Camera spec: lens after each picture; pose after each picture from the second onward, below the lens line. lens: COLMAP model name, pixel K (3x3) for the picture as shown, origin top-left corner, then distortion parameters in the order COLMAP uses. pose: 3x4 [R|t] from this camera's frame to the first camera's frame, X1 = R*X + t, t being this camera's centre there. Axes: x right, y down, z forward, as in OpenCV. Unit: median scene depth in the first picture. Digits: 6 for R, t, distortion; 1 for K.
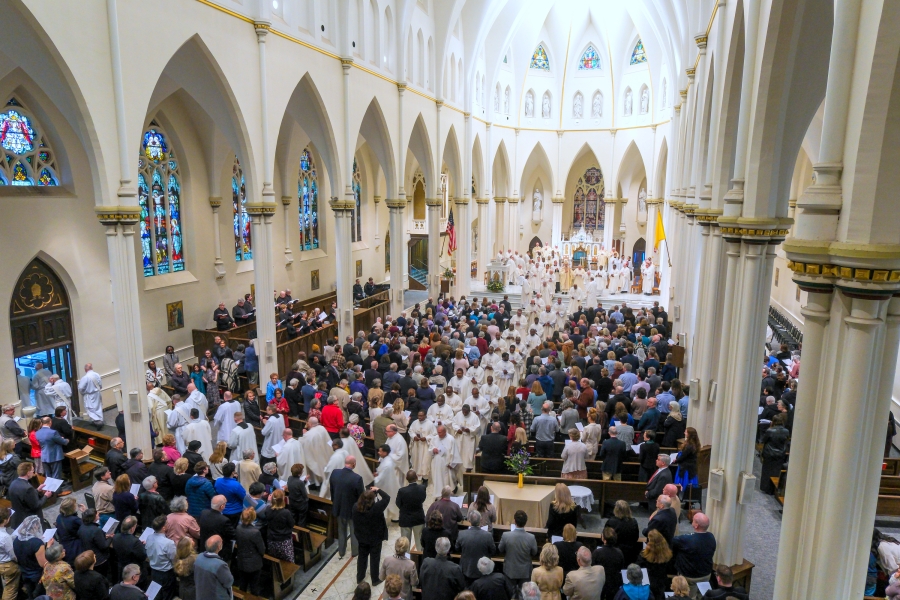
lens RADIAL K [[627.0, 0, 422.7], [0, 627.0, 299.0], [0, 0, 1]] dist [-0.042768, 0.004026]
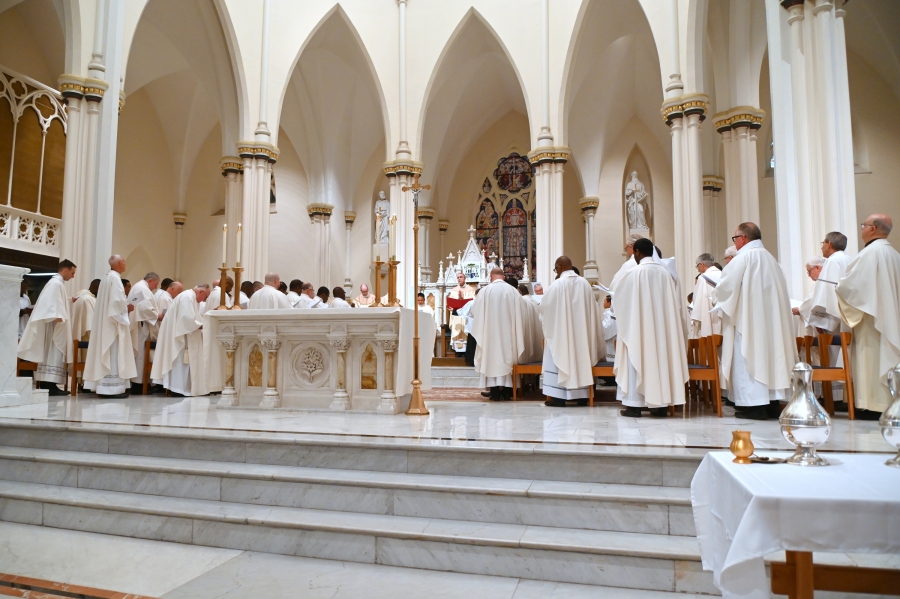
lens RADIAL K [[627.0, 0, 422.7], [0, 627.0, 298.5], [0, 0, 1]] dist [-0.042768, 0.004026]
pose [[0.998534, 0.009773, 0.053243, 0.430823], [0.004188, 0.966676, -0.255970, 0.001611], [-0.053971, 0.255818, 0.965217, 1.395207]]
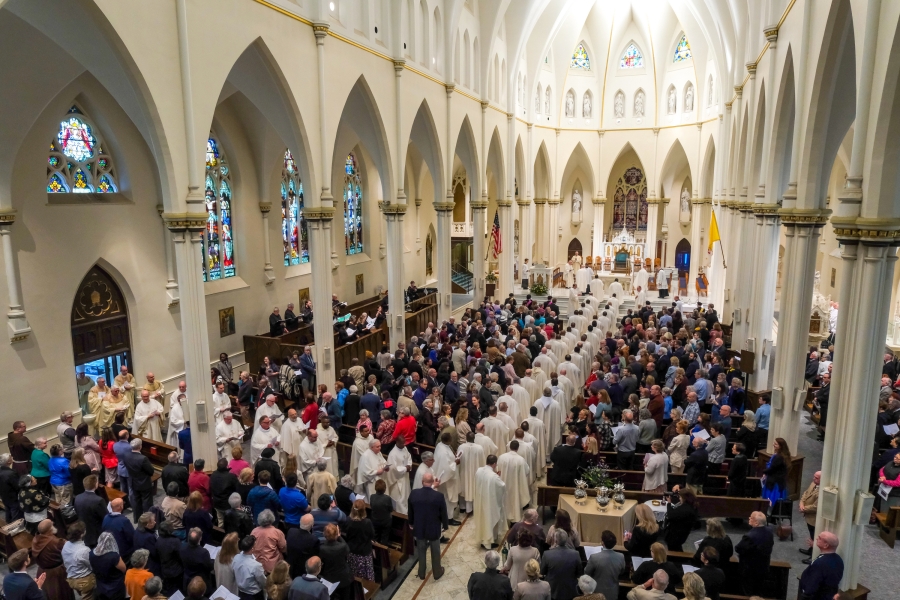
lens RADIAL K [[624.8, 0, 420.3], [0, 624.8, 295.2], [0, 0, 1]] dist [-0.041493, 0.005683]
pose [[0.998912, -0.006193, -0.046226, -0.042016], [0.005755, 0.999937, -0.009602, -0.004101], [0.046283, 0.009325, 0.998885, 0.020252]]
